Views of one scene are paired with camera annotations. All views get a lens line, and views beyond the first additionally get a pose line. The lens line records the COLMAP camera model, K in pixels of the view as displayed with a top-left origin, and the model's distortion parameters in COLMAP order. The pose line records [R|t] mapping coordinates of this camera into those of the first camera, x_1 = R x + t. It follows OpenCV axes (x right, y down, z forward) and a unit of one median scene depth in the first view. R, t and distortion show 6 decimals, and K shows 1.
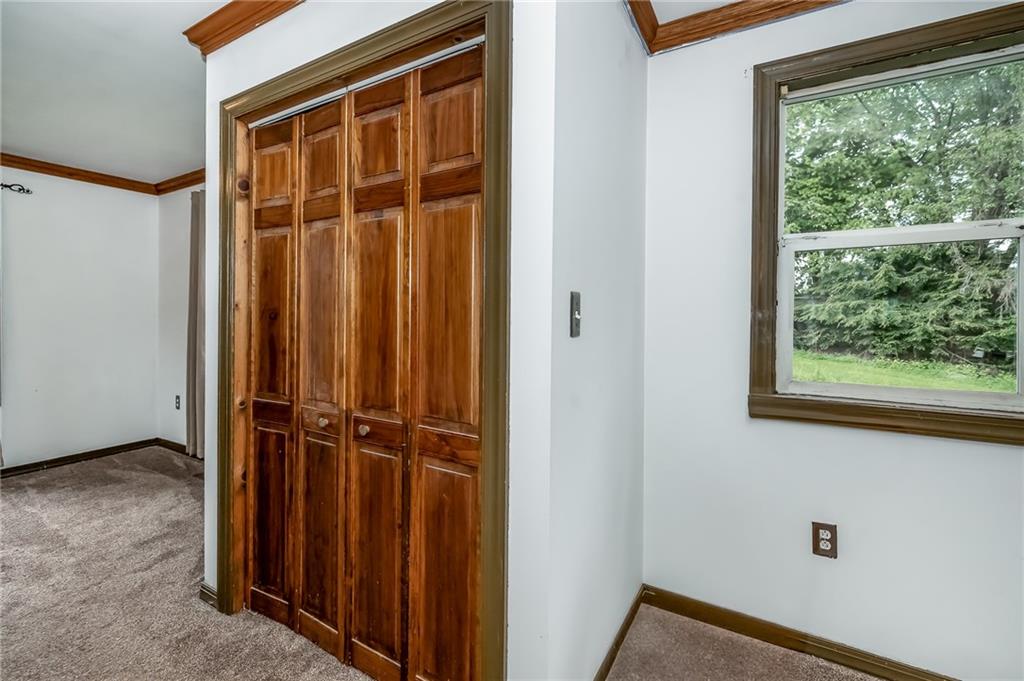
lens RADIAL K [[440.7, 0, 513.7], [0, 440.7, 328.2], [0, 0, 1]] dist [-0.000374, -0.000047]
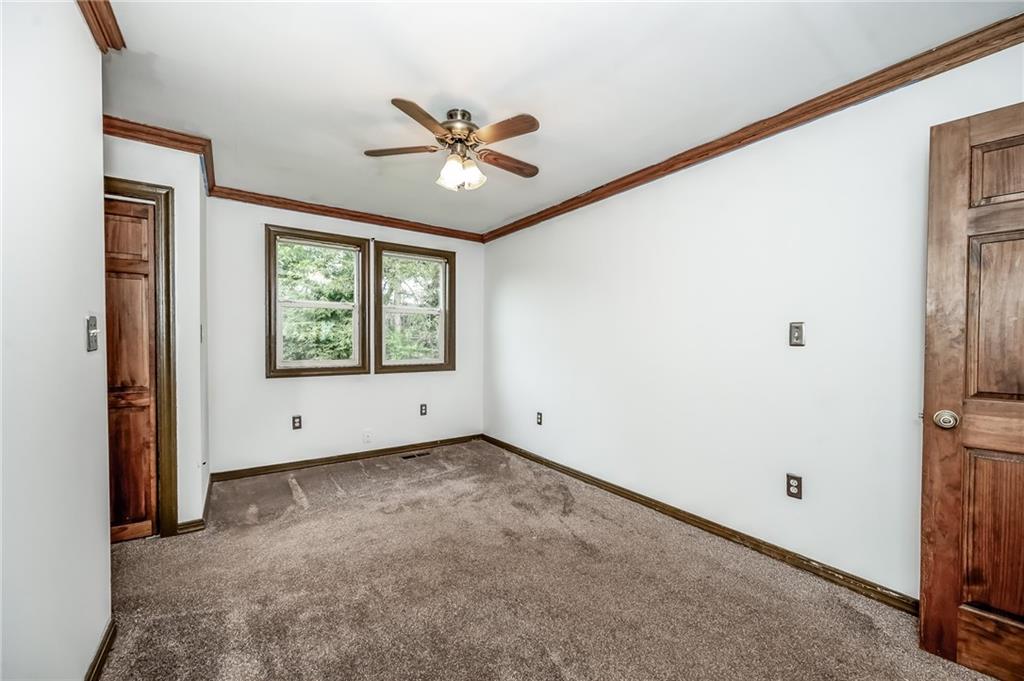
lens RADIAL K [[403.6, 0, 512.0], [0, 403.6, 340.5], [0, 0, 1]] dist [0.000331, 0.000100]
pose [[0.424078, -0.007960, 0.905591, -0.100396], [0.014150, 0.999898, 0.002162, 0.002147], [-0.905515, 0.011897, 0.424148, -0.128435]]
